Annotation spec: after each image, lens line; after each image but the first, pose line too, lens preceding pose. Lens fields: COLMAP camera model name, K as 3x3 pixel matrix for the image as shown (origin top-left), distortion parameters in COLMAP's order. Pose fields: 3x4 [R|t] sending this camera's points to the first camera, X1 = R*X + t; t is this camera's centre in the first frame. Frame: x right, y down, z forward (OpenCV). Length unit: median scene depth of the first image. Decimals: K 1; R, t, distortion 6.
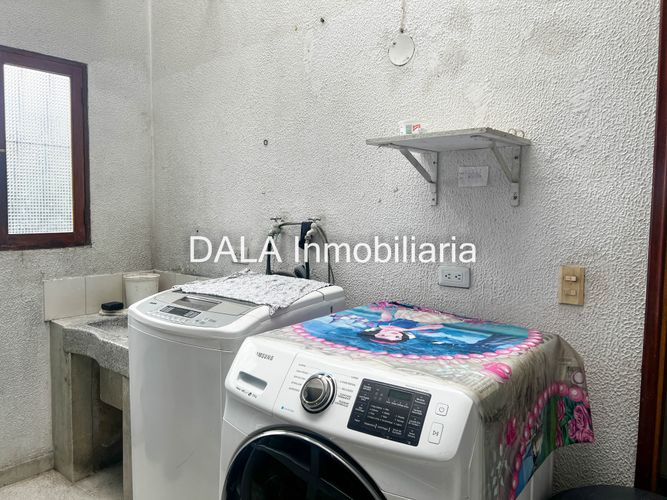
lens RADIAL K [[501.5, 0, 331.0], [0, 501.5, 236.9], [0, 0, 1]] dist [0.054075, -0.062682]
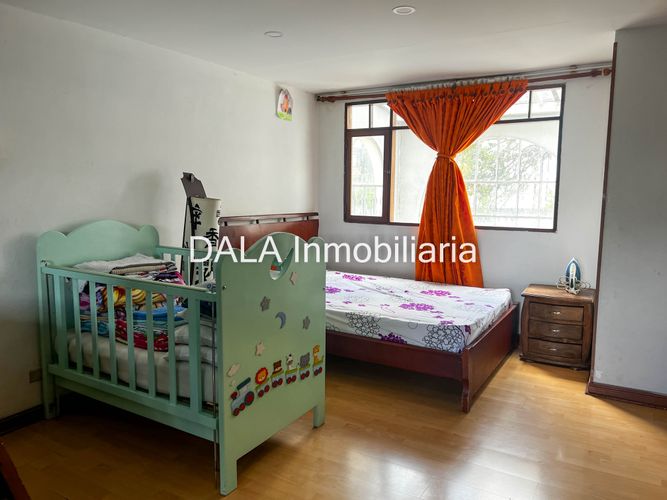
lens RADIAL K [[502.5, 0, 334.8], [0, 502.5, 246.5], [0, 0, 1]] dist [0.059569, -0.063543]
pose [[0.841177, 0.060393, -0.537377, 0.361625], [-0.032665, 0.997604, 0.060984, -0.001956], [0.539772, -0.033745, 0.841135, -0.692863]]
